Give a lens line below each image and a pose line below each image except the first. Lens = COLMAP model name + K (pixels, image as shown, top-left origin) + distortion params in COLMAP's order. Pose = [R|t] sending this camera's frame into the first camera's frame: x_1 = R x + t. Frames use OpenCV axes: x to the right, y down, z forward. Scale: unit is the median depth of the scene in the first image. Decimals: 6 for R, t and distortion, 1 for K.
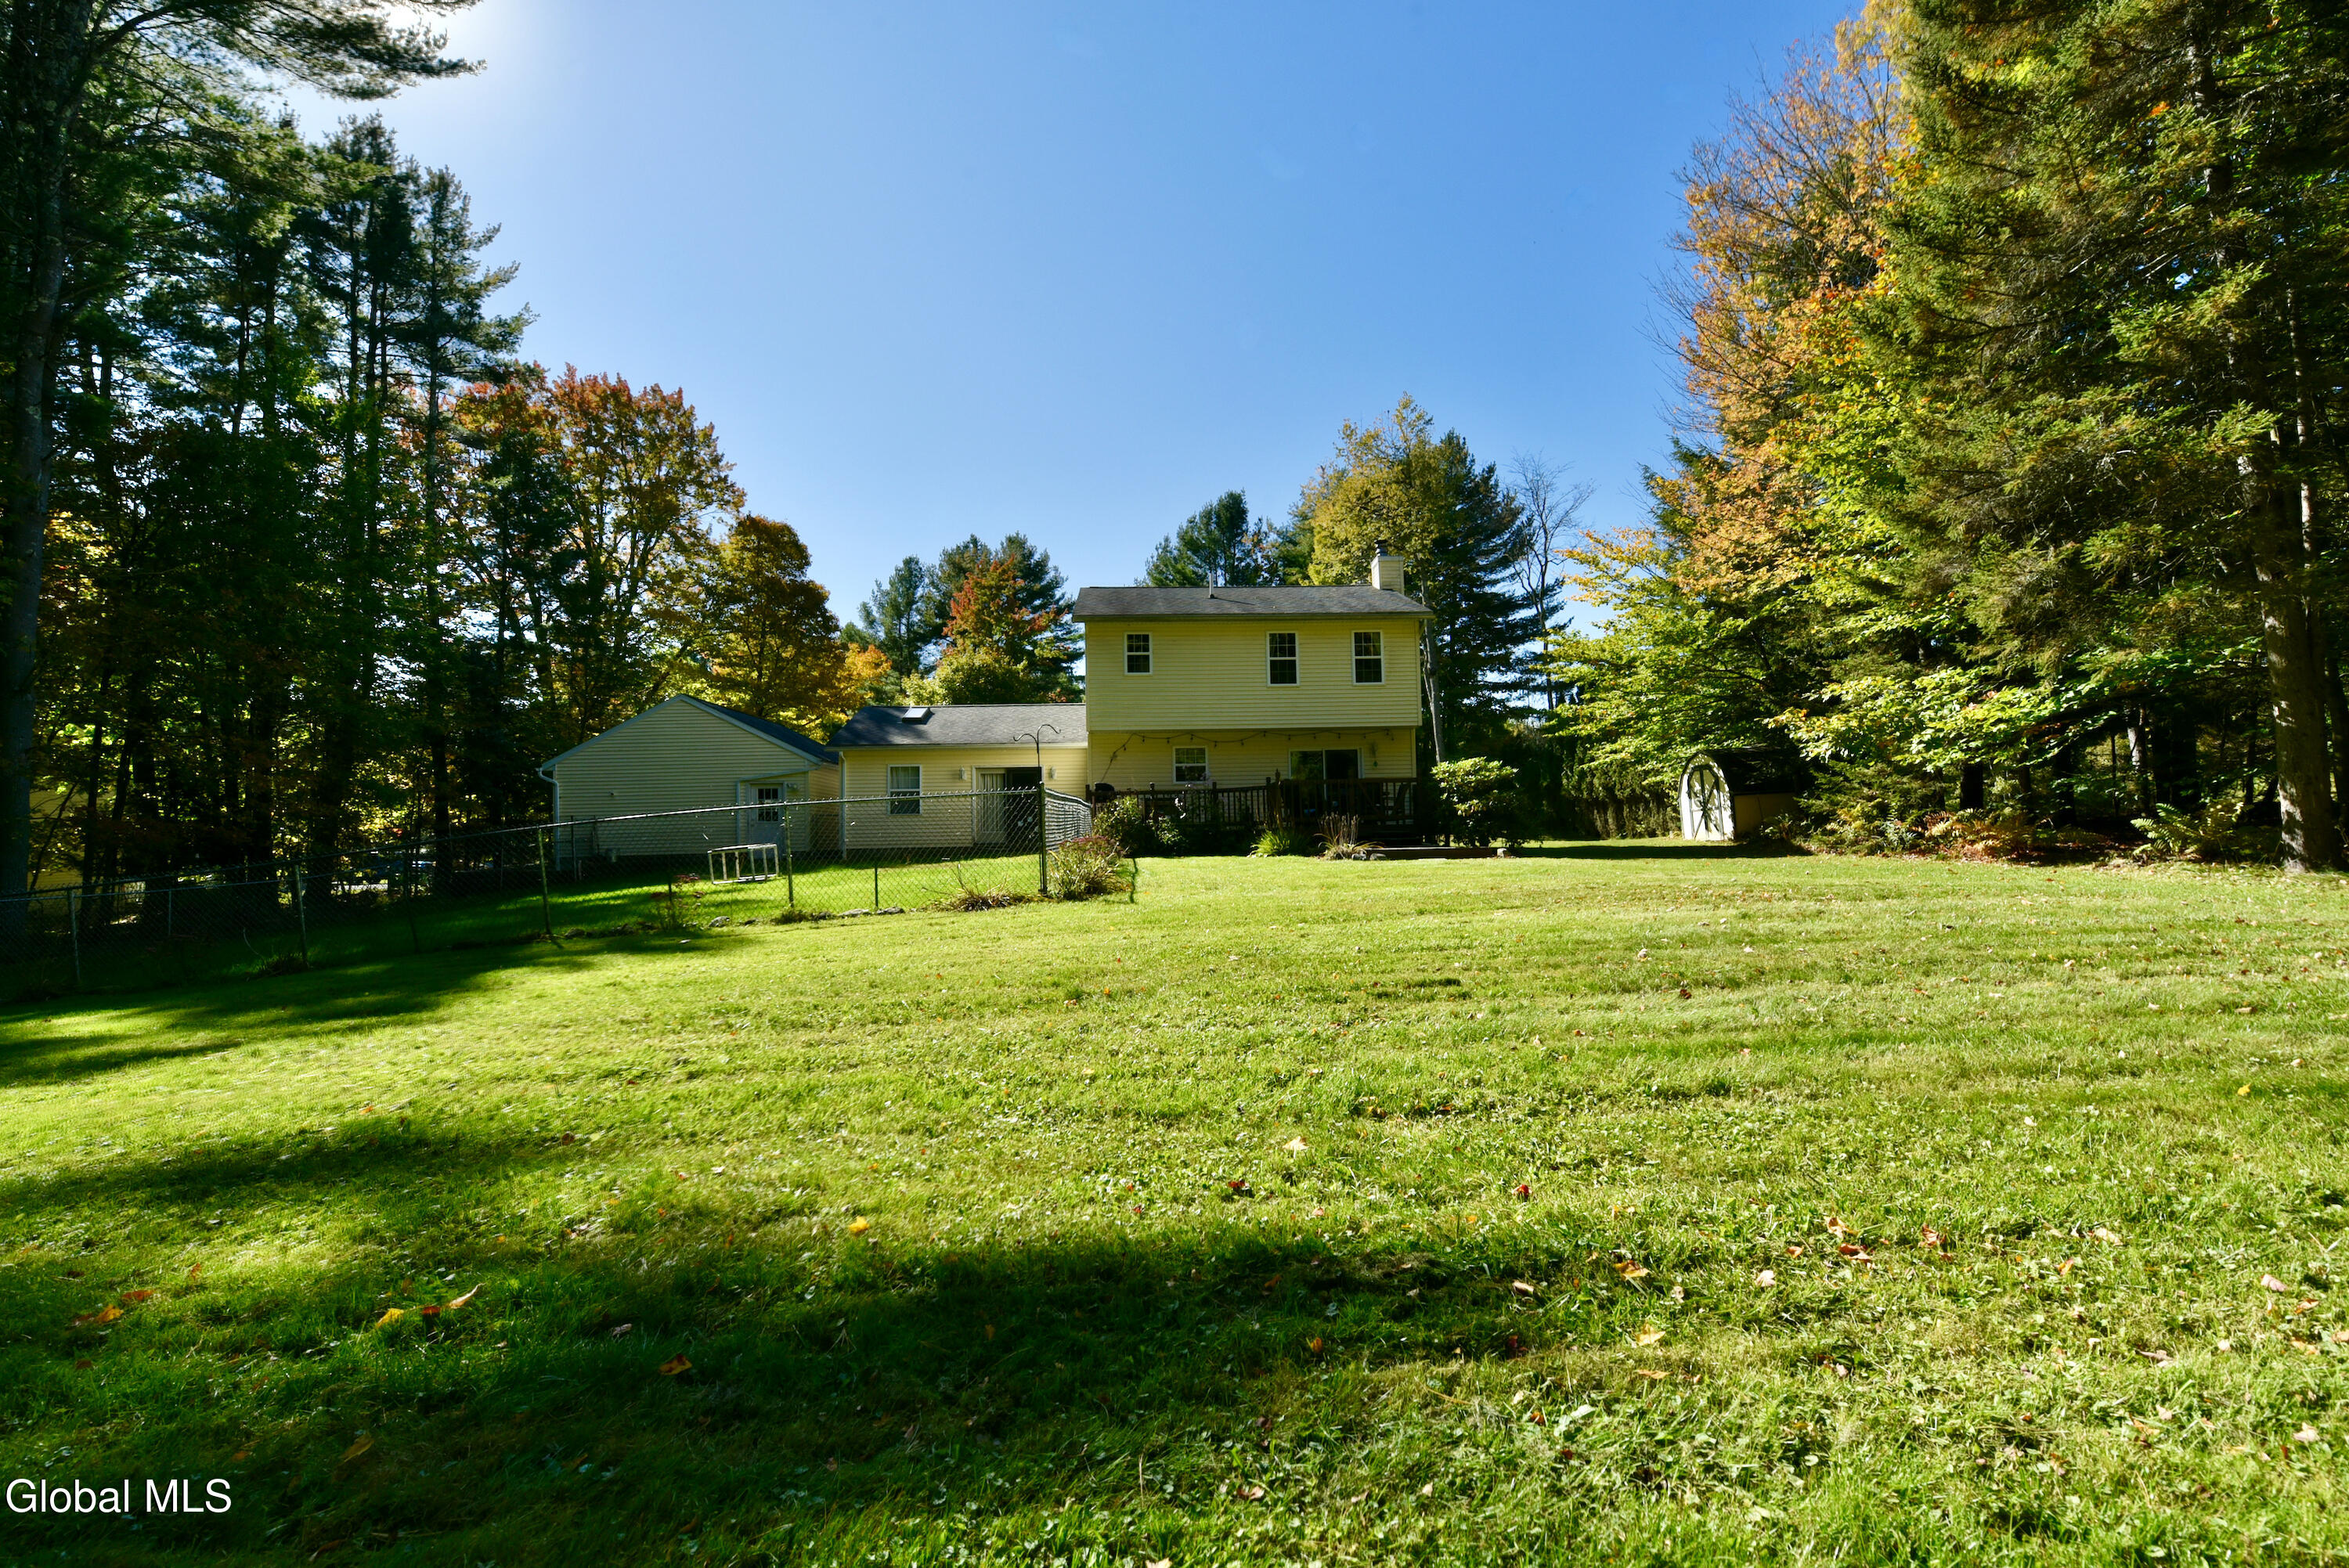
lens RADIAL K [[974.7, 0, 1164.4], [0, 974.7, 786.2], [0, 0, 1]] dist [-0.056613, -0.000017]
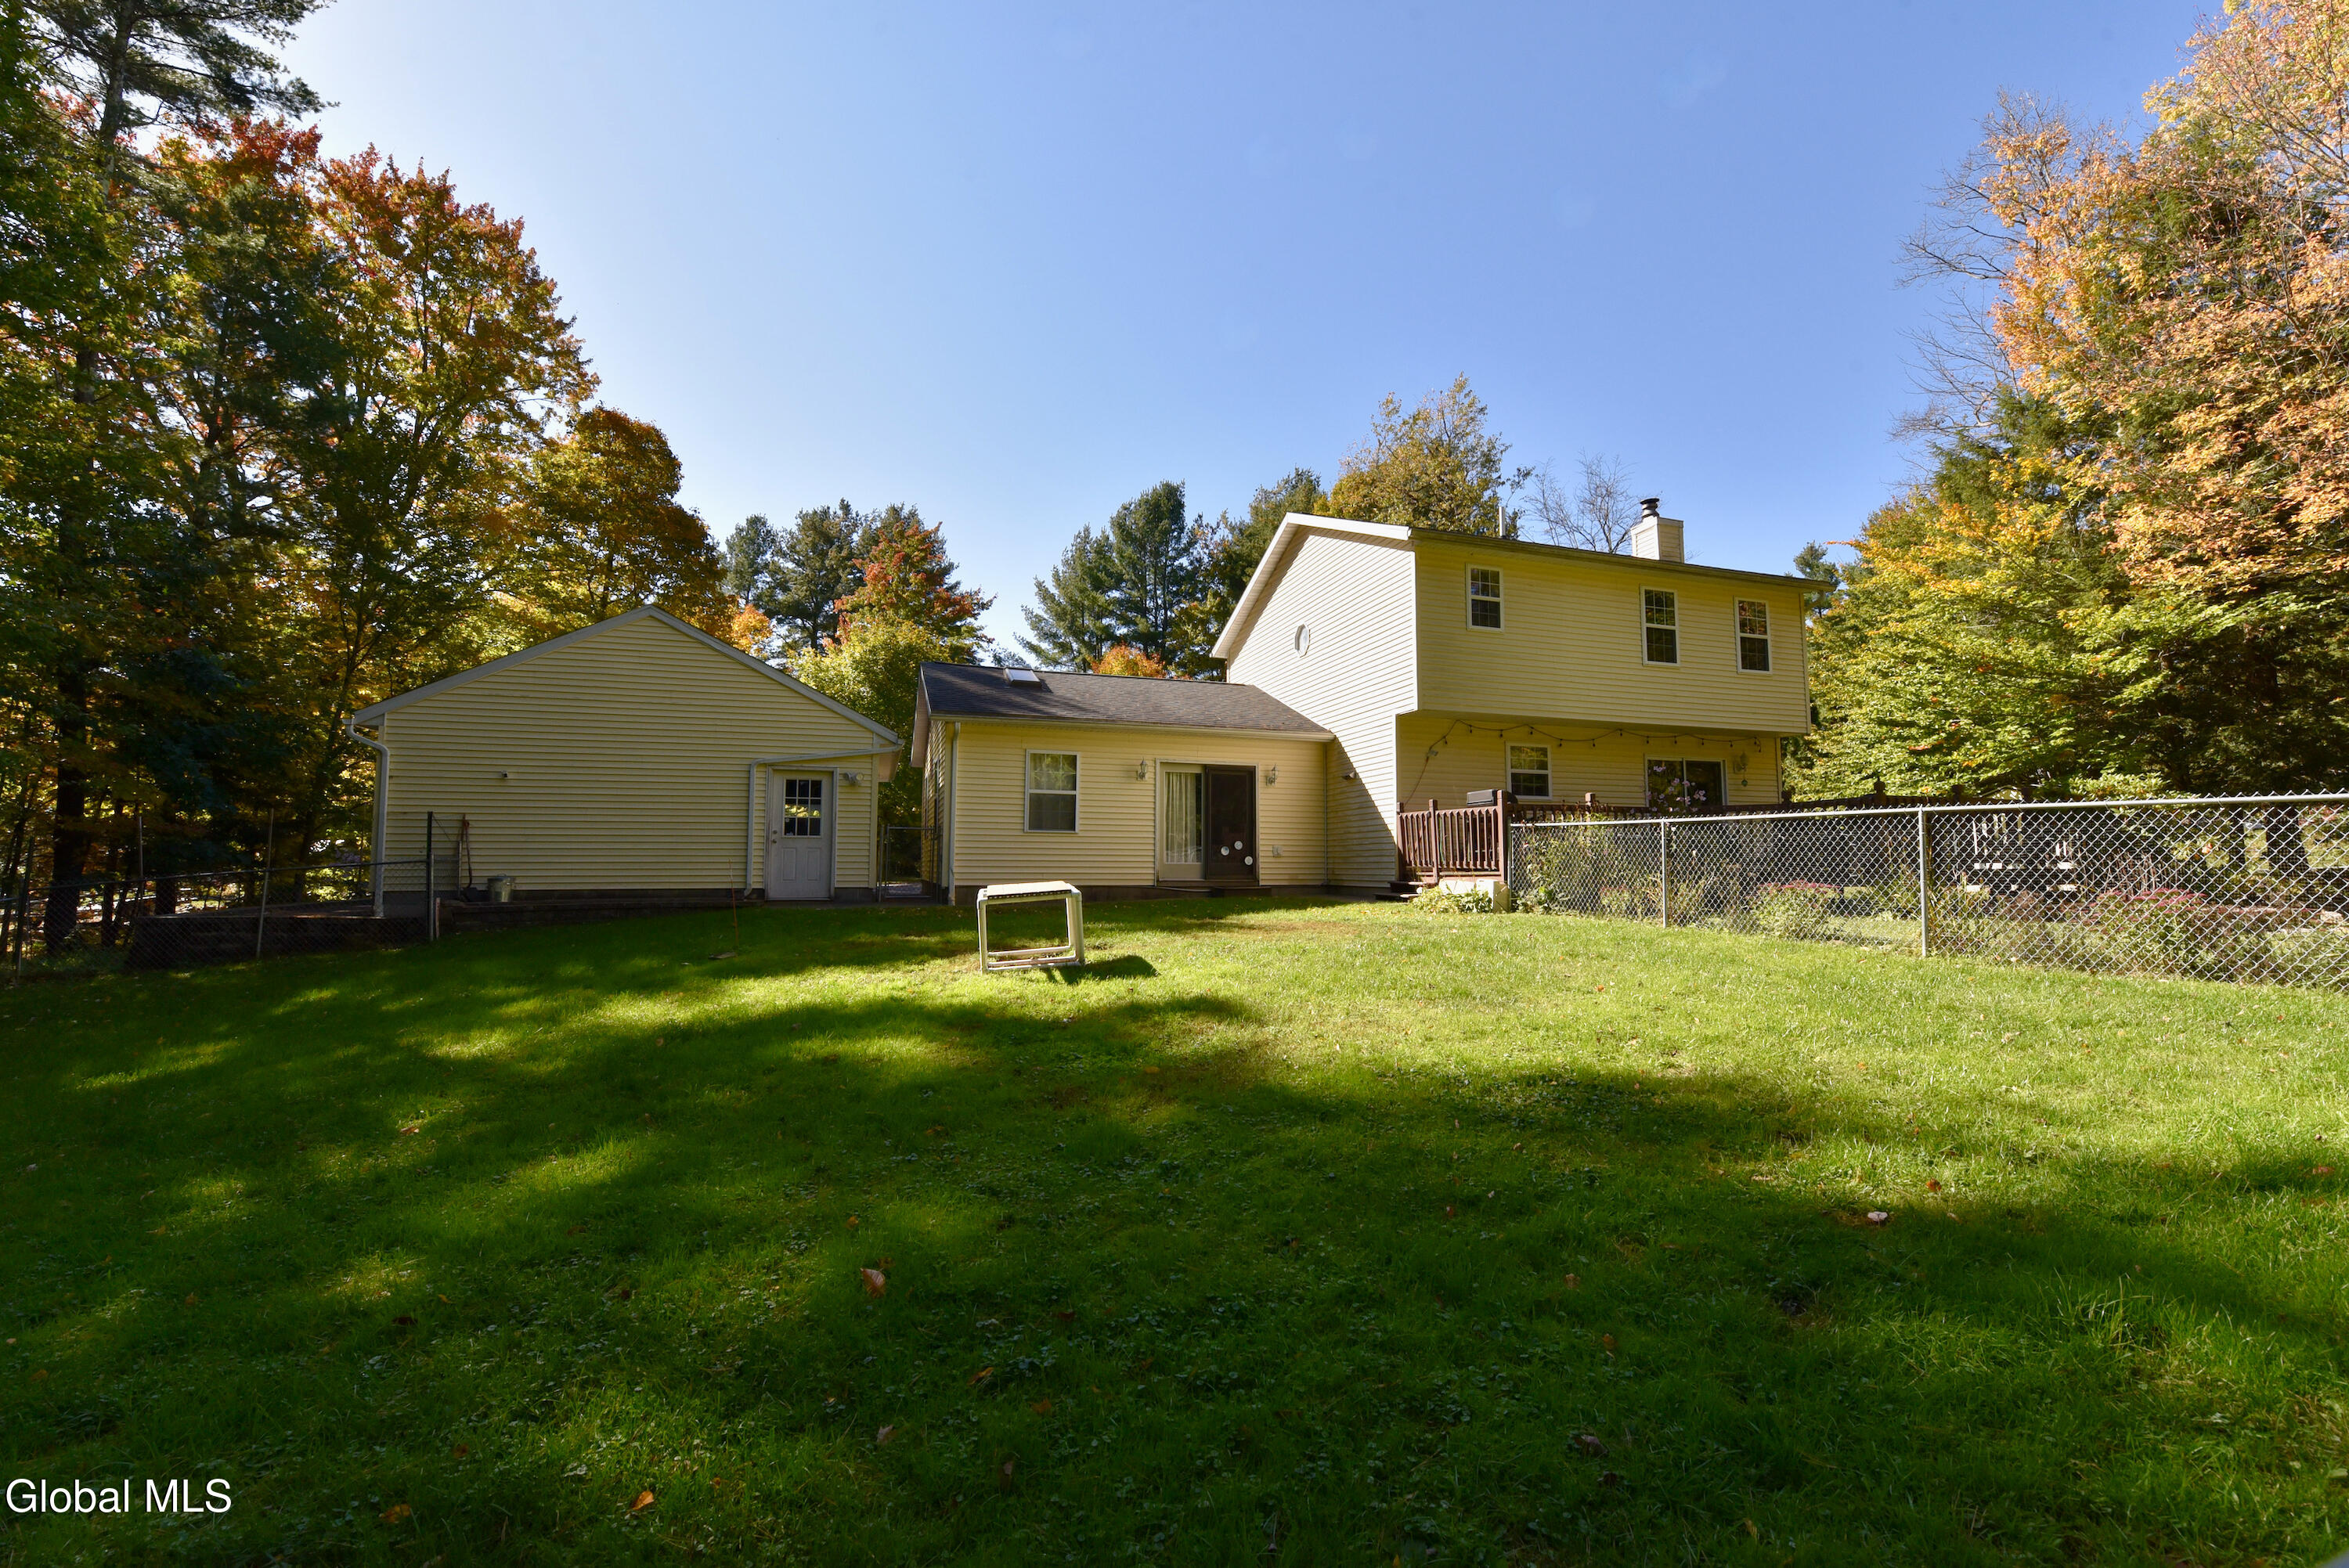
lens RADIAL K [[974.7, 0, 1164.4], [0, 974.7, 786.2], [0, 0, 1]] dist [-0.056613, -0.000017]
pose [[0.962862, 0.053386, 0.264664, -0.198035], [-0.042800, 0.998042, -0.045608, 0.014455], [-0.266580, 0.032587, 0.963262, 0.214028]]
